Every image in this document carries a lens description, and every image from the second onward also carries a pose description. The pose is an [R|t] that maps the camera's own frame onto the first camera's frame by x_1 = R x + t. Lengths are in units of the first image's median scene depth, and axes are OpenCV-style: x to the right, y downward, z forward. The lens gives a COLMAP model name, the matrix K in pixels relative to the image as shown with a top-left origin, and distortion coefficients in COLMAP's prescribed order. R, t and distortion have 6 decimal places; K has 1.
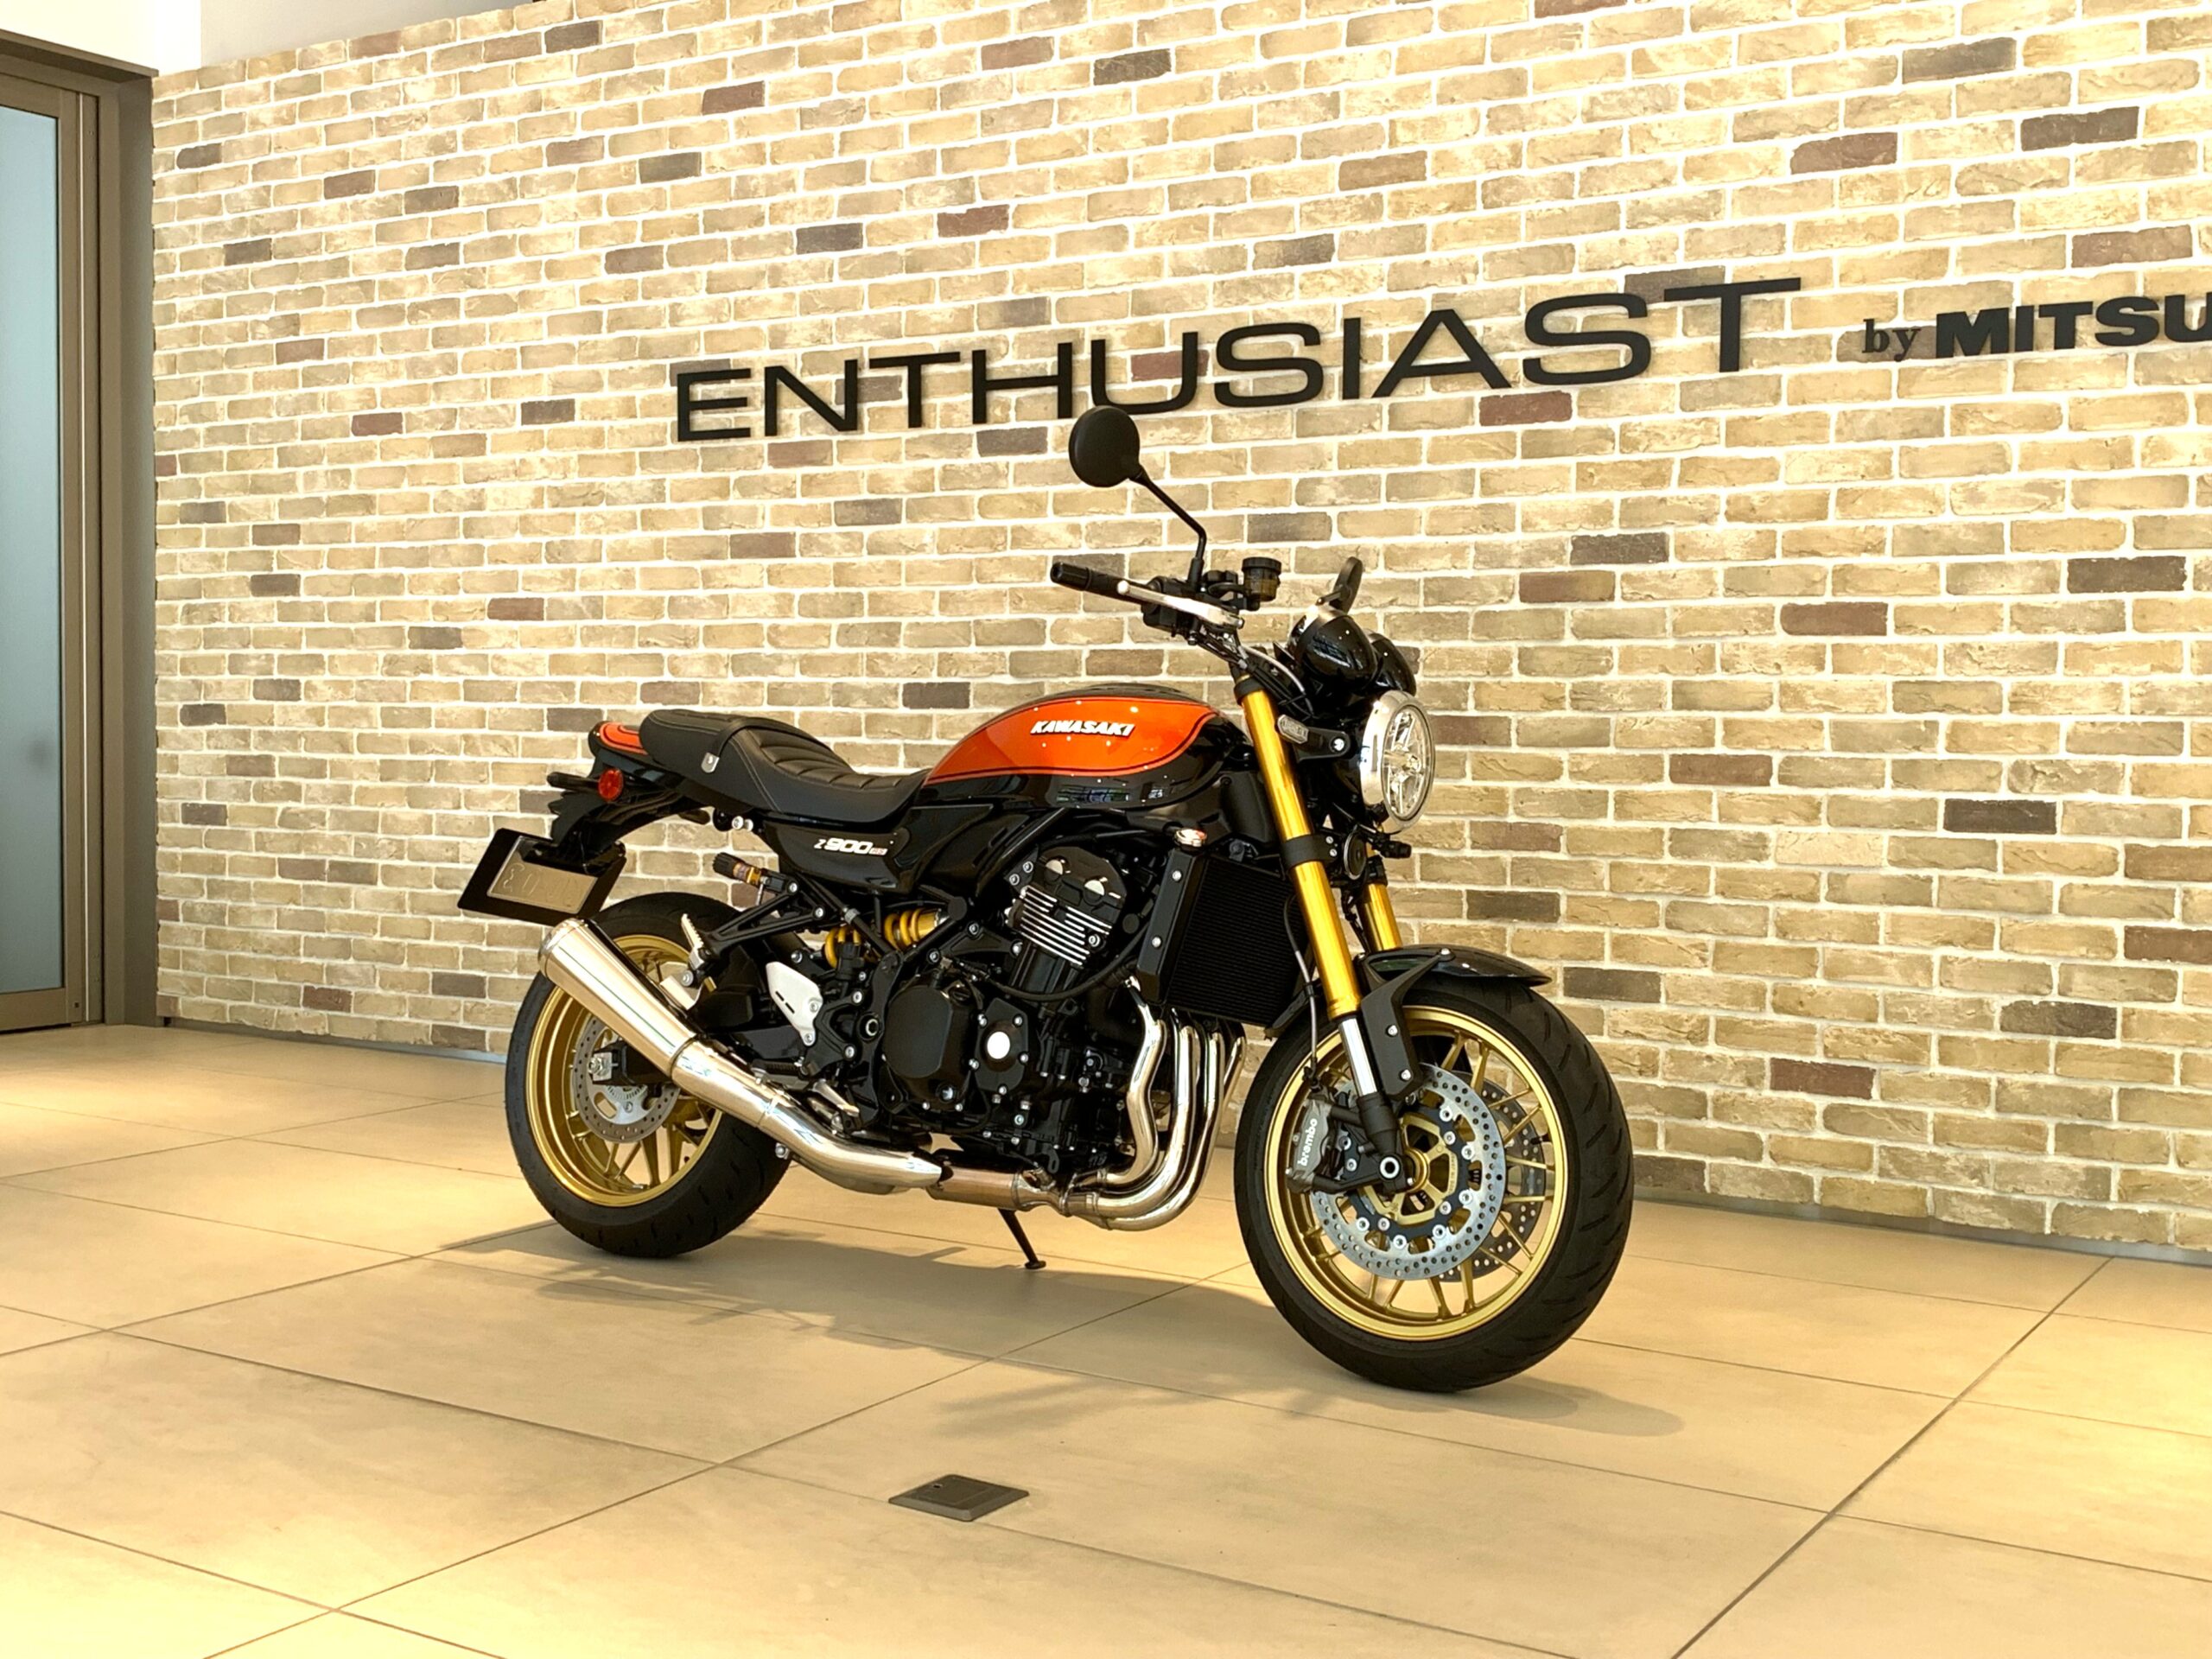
lens RADIAL K [[2486.8, 0, 1073.8], [0, 2486.8, 806.3], [0, 0, 1]] dist [0.039976, 0.000000]
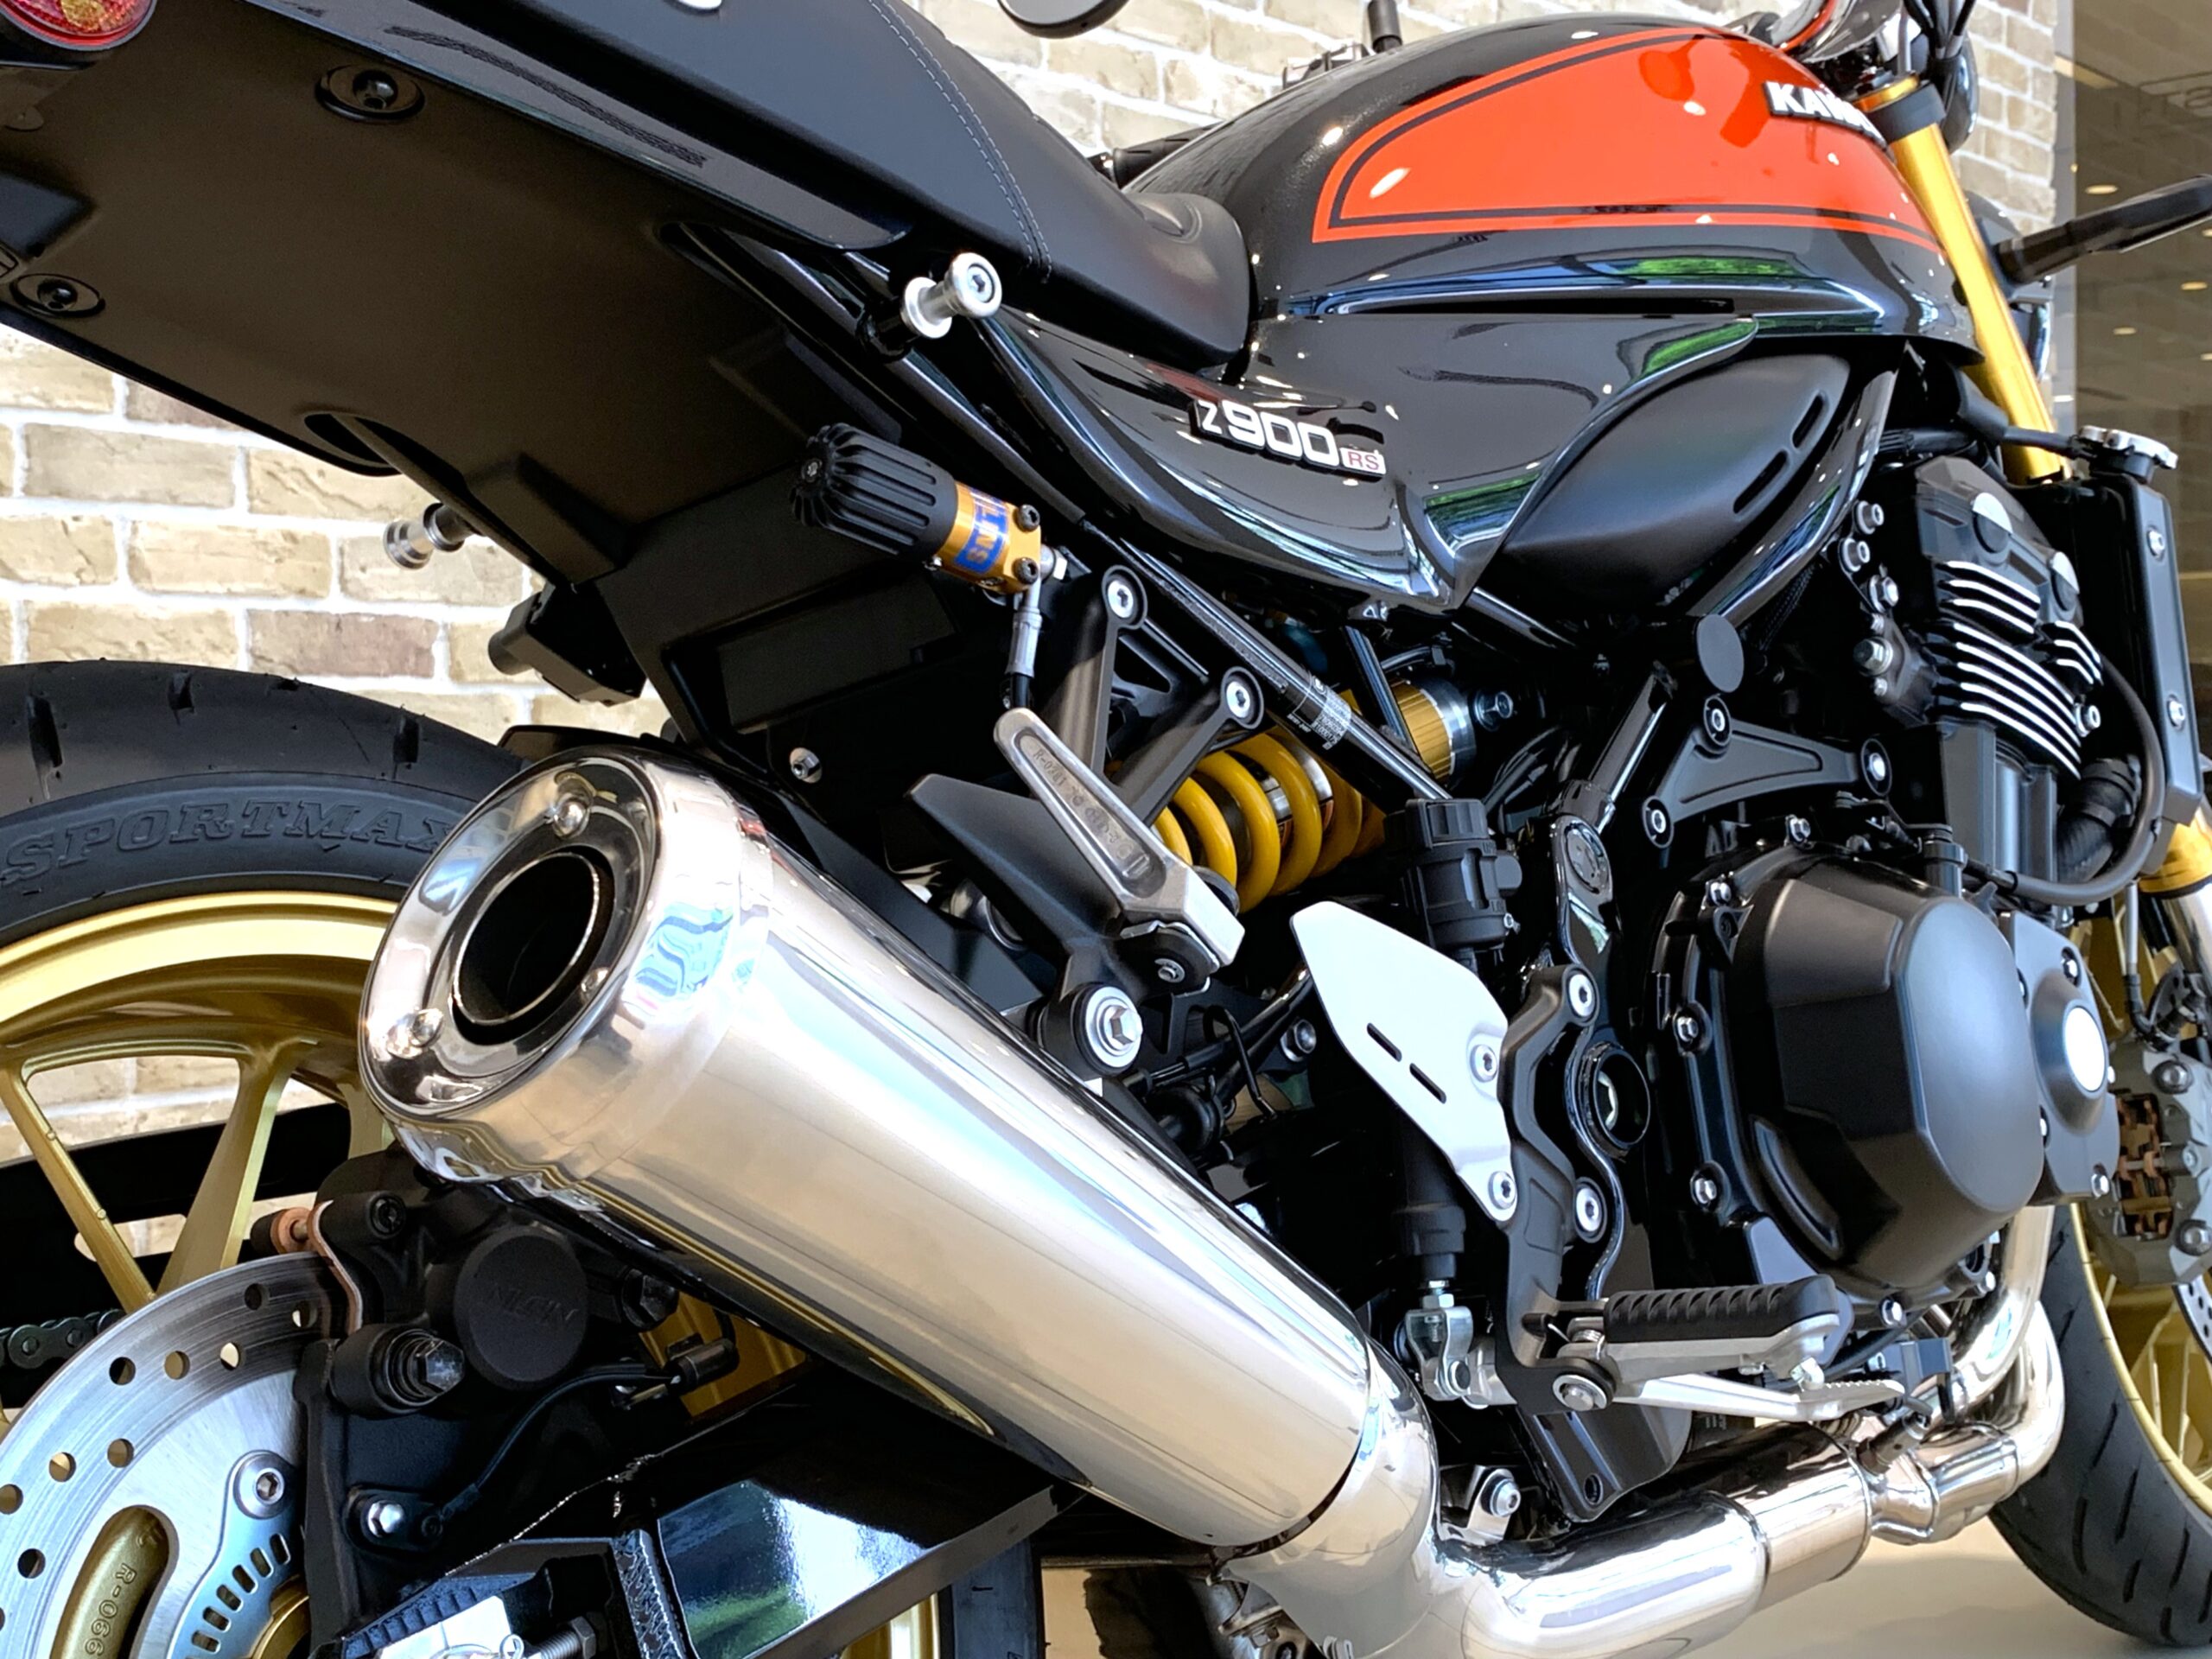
lens RADIAL K [[2803.6, 0, 1102.4], [0, 2803.6, 833.7], [0, 0, 1]] dist [0.046293, 0.000000]
pose [[0.151398, -0.032063, 0.987953, -0.316703], [0.043817, 0.998709, 0.025698, 0.040681], [-0.987501, 0.039399, 0.152607, 0.820571]]
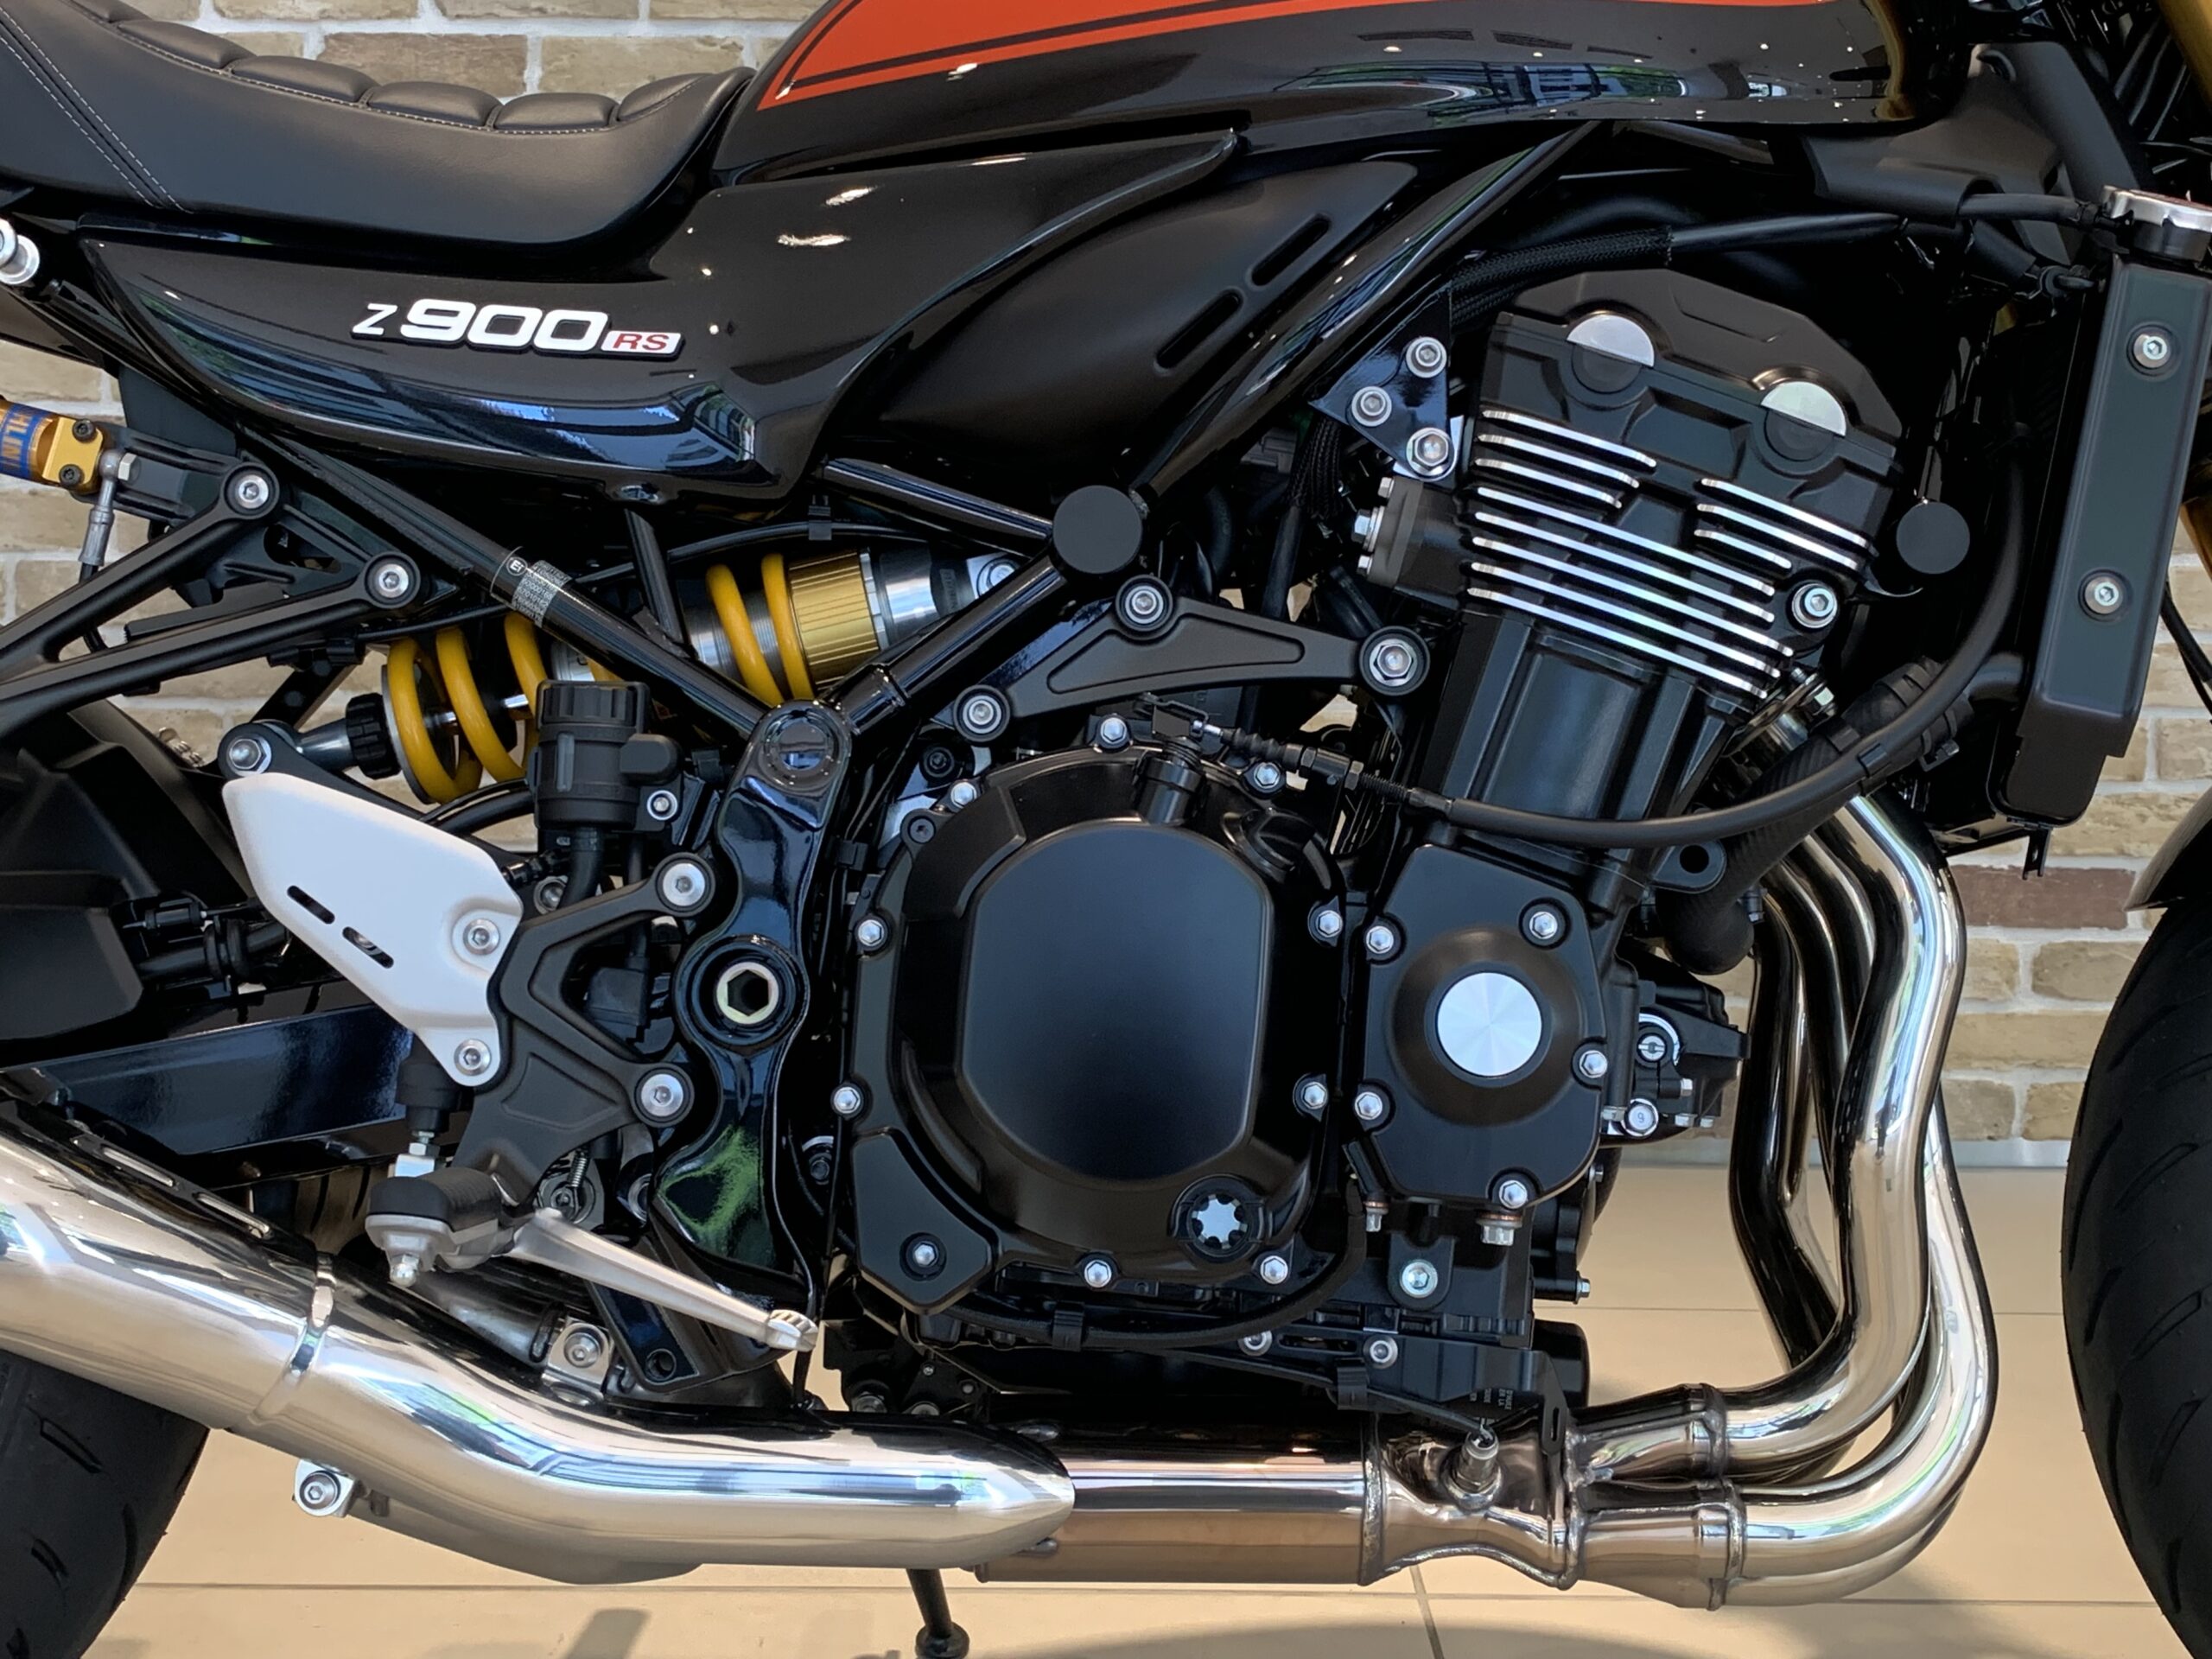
lens RADIAL K [[2803.6, 0, 1082.6], [0, 2803.6, 821.5], [0, 0, 1]] dist [0.046293, 0.000000]
pose [[0.847705, -0.065889, 0.526360, -0.168494], [0.023773, 0.995978, 0.086389, 0.037246], [-0.529935, -0.060719, 0.845862, 0.595245]]
